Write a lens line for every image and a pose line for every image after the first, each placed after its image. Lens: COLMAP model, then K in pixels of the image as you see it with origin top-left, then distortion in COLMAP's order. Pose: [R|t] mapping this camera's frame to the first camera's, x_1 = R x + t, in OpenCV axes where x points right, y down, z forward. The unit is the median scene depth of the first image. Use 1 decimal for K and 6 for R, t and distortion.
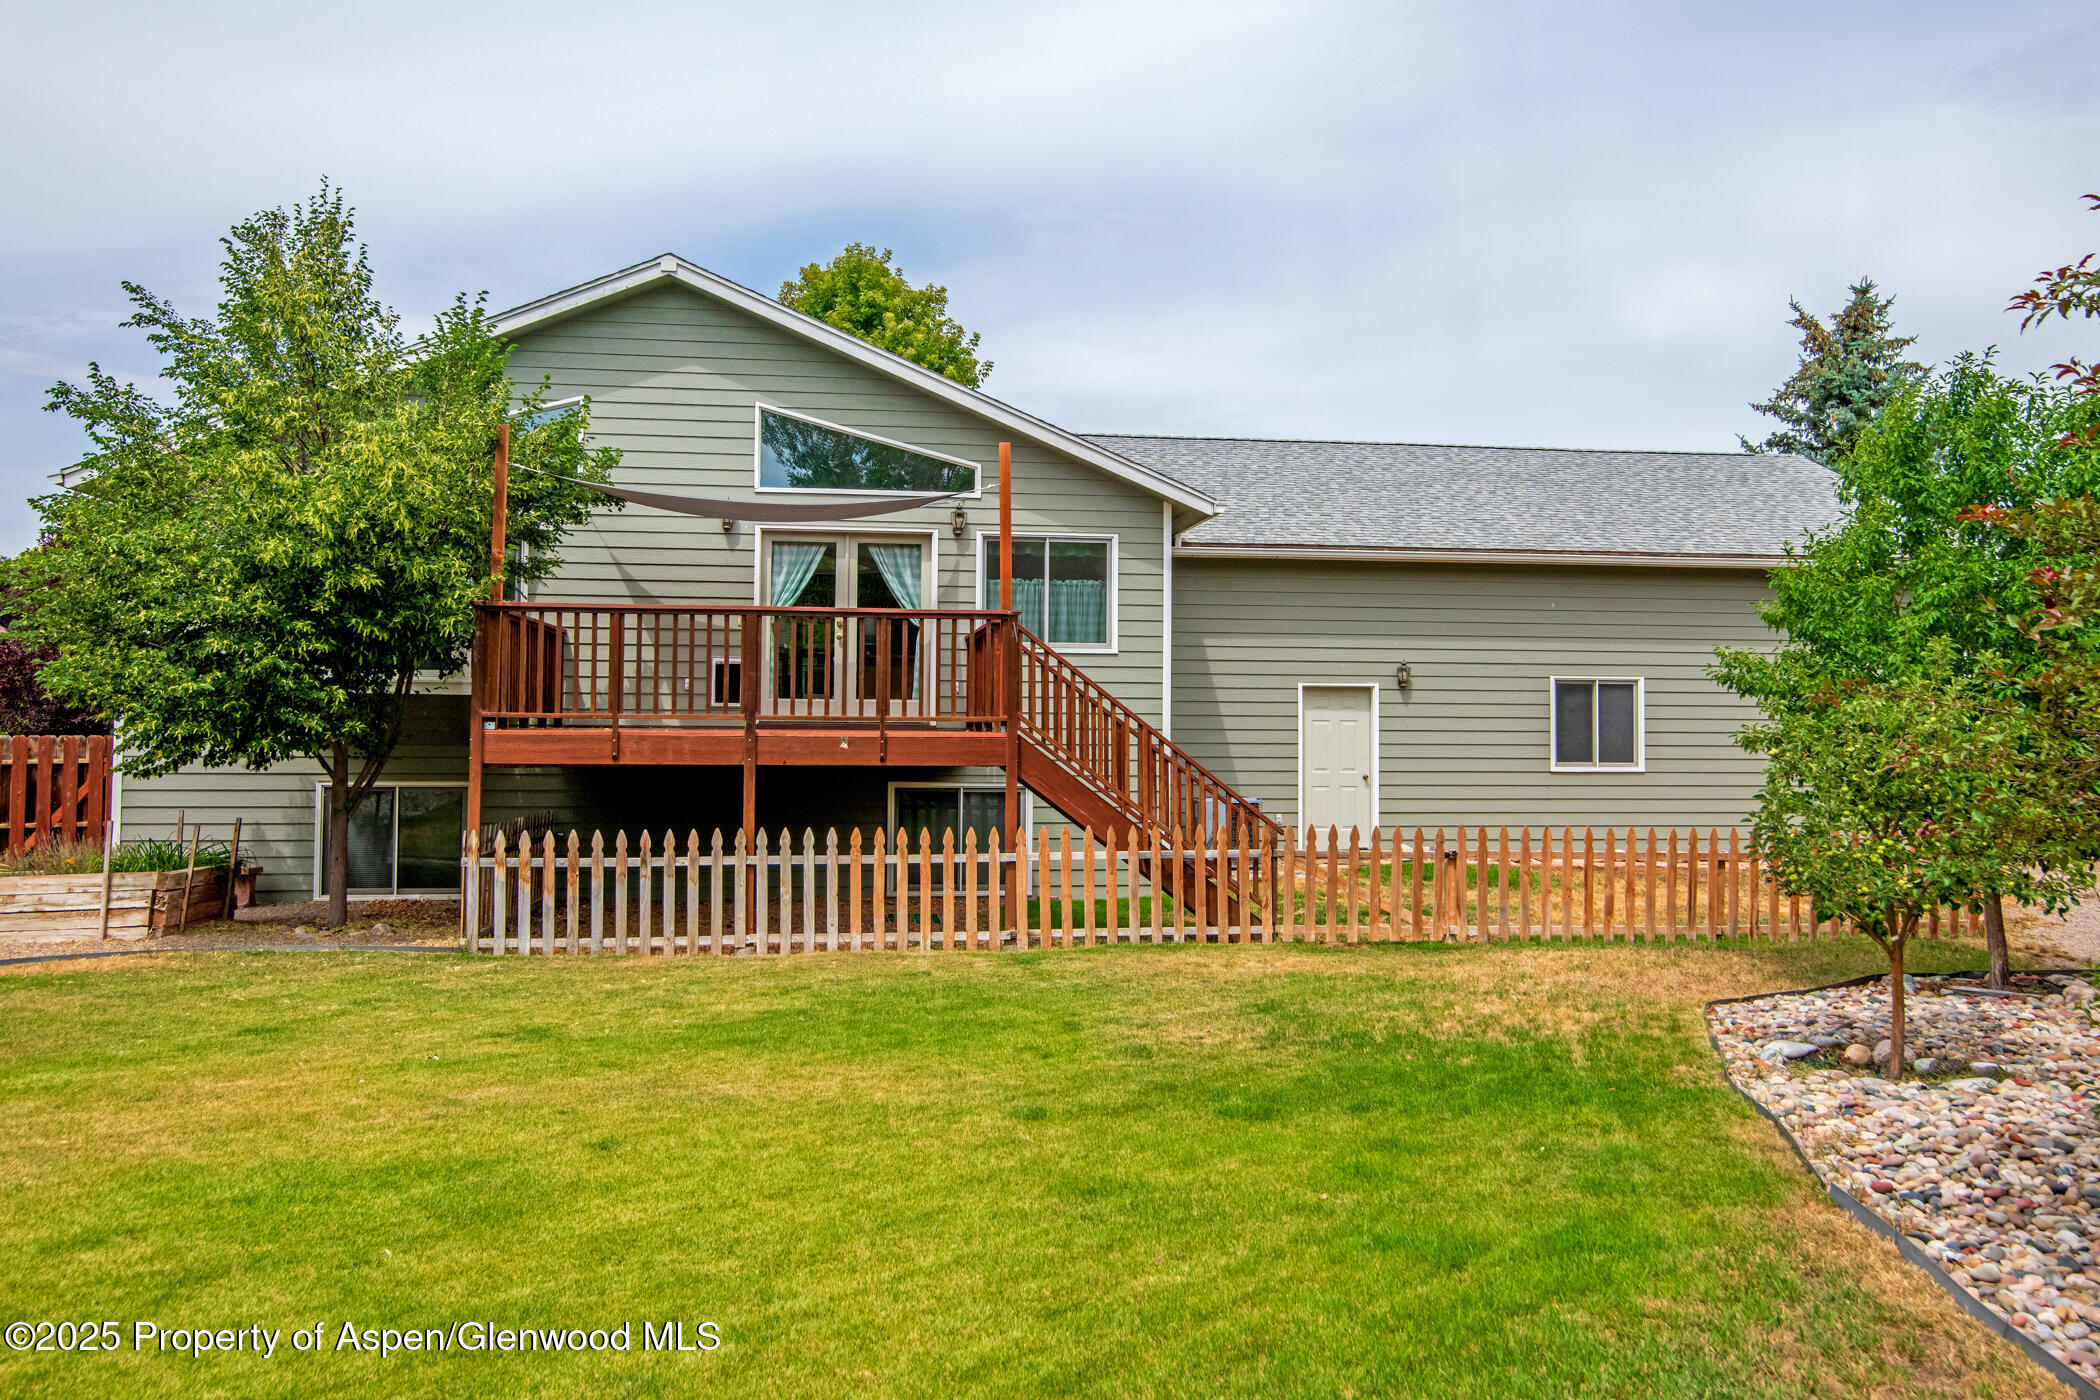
lens RADIAL K [[1778.8, 0, 1049.7], [0, 1778.8, 676.0], [0, 0, 1]] dist [-0.001693, 0.000162]
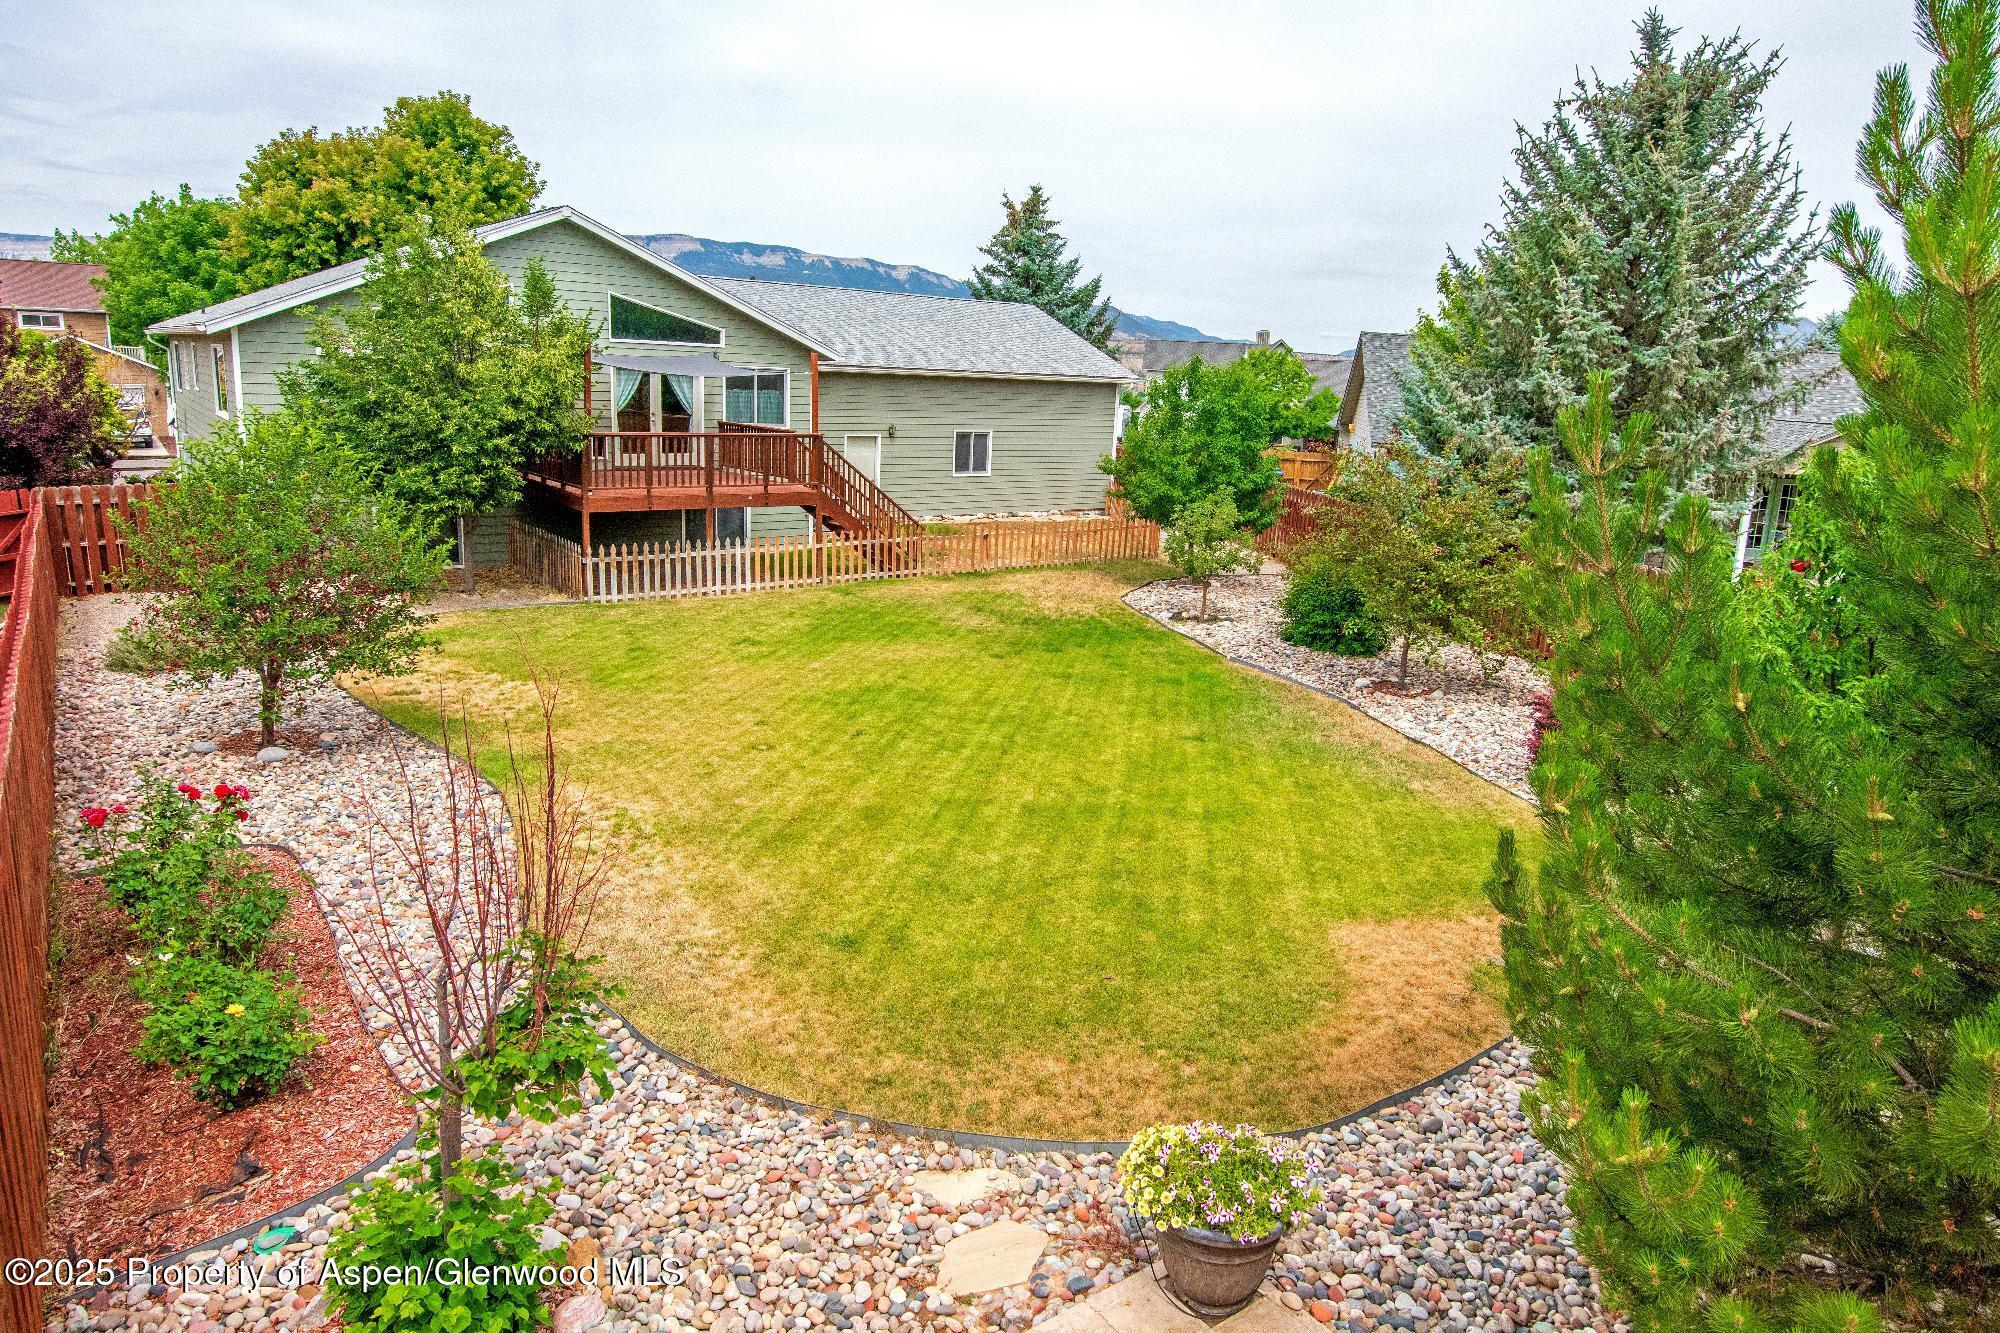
lens RADIAL K [[1200.3, 0, 1000.0], [0, 1200.3, 666.5], [0, 0, 1]] dist [-0.002477, -0.002112]
pose [[0.874692, -0.087483, 0.476719, -0.424760], [-0.046334, 0.963978, 0.261915, -0.120363], [-0.482460, -0.251184, 0.839130, -0.319623]]
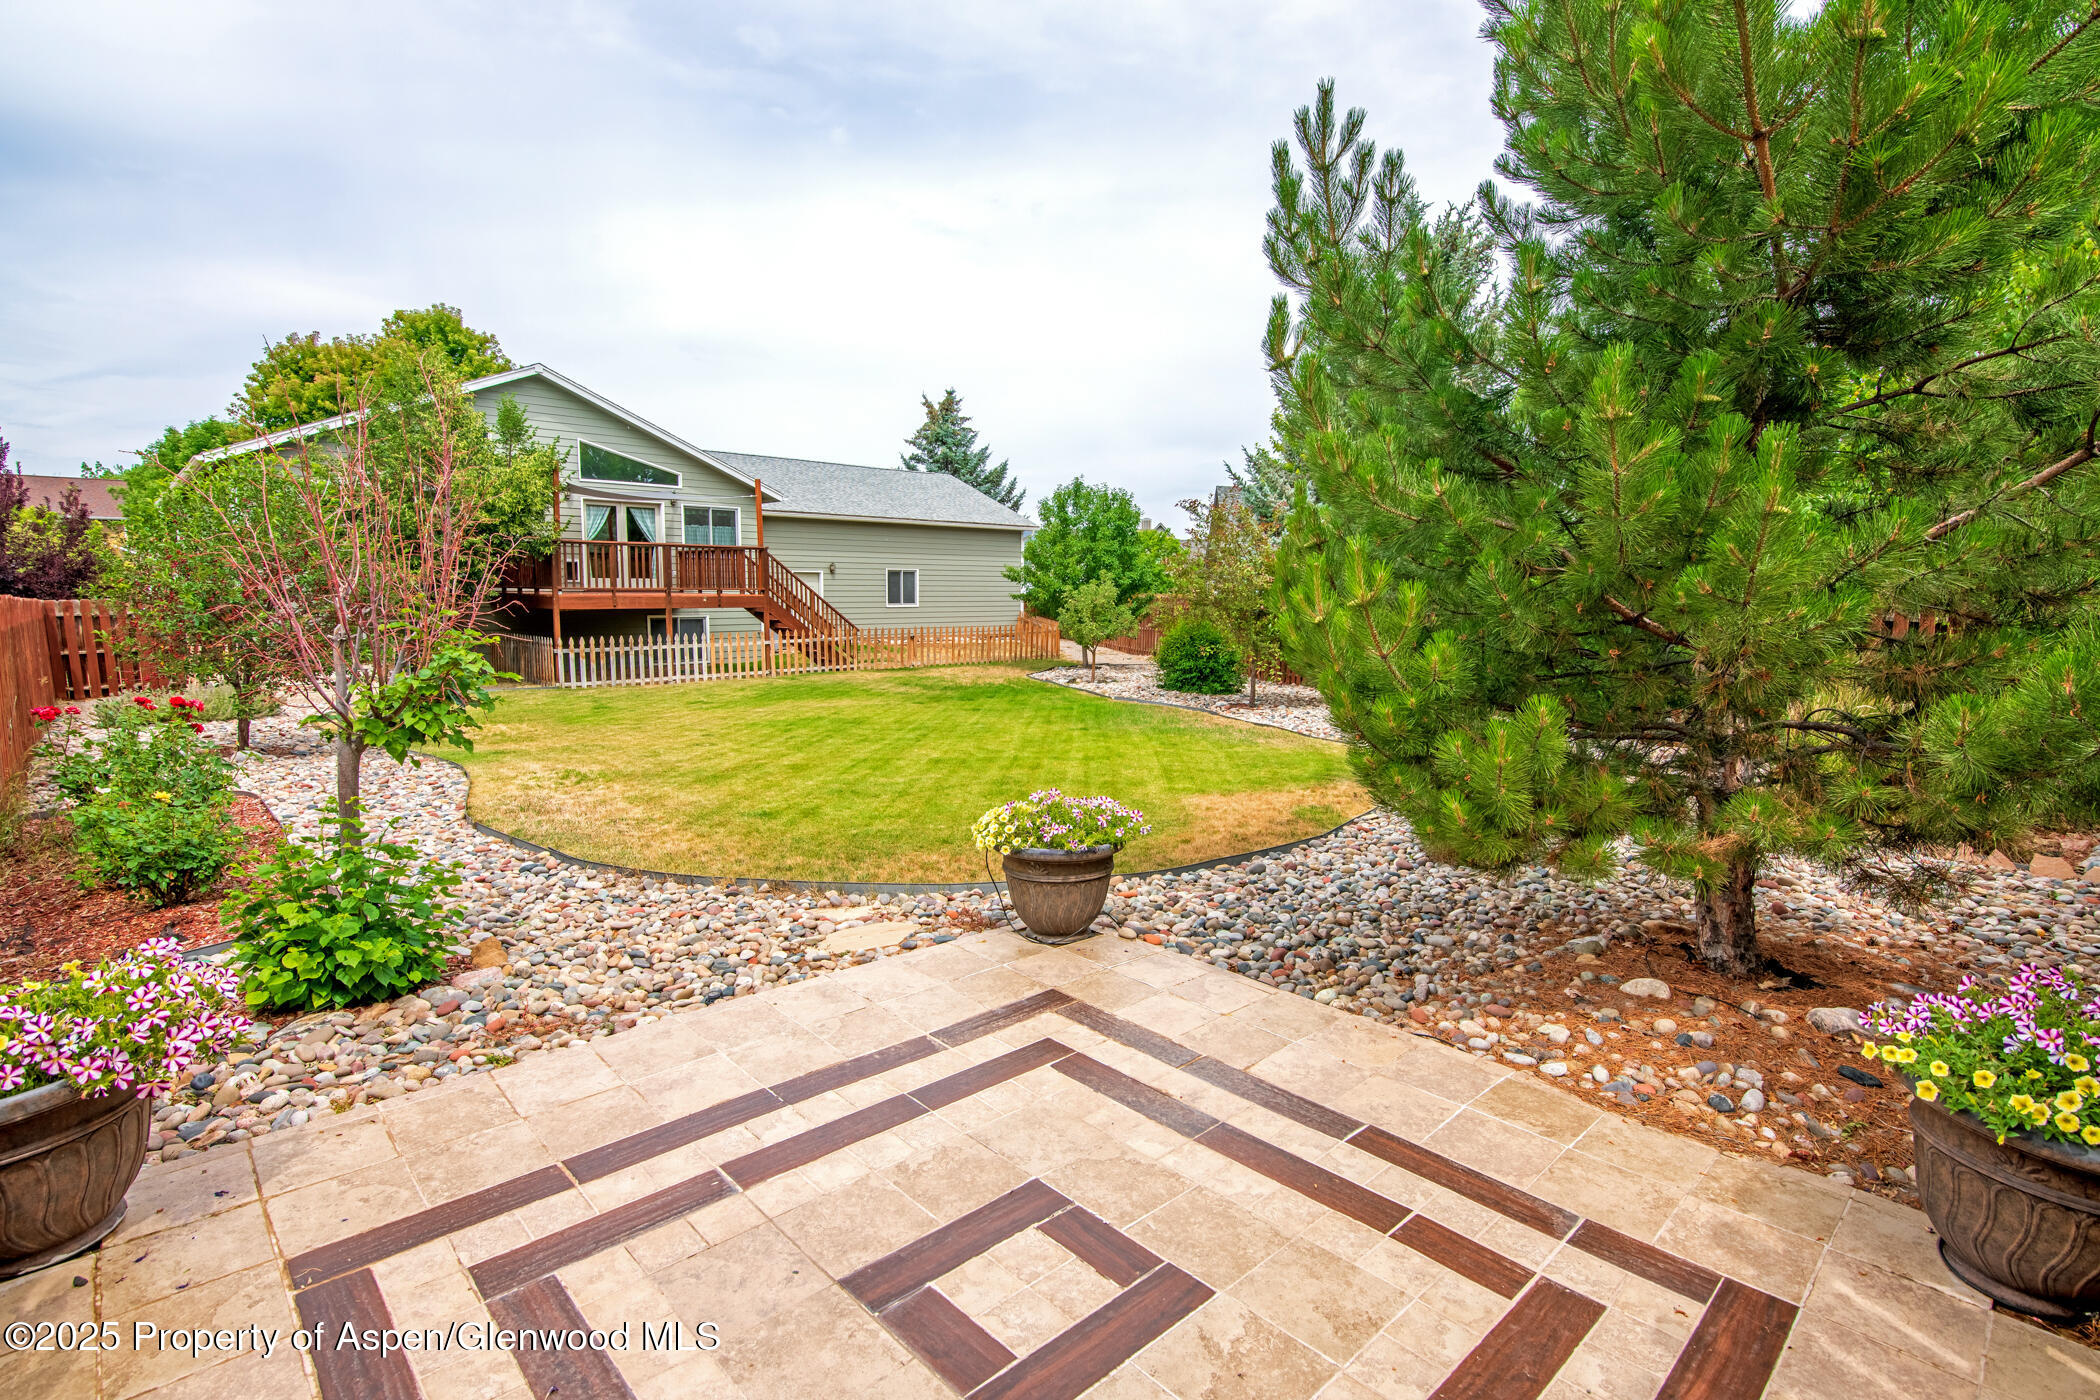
lens RADIAL K [[1014.4, 0, 1041.7], [0, 1014.4, 738.8], [0, 0, 1]] dist [-0.003091, -0.000491]
pose [[0.821442, -0.085270, 0.563881, -0.414764], [-0.018556, 0.984239, 0.175868, -0.021897], [-0.569990, -0.154929, 0.806913, -0.349421]]
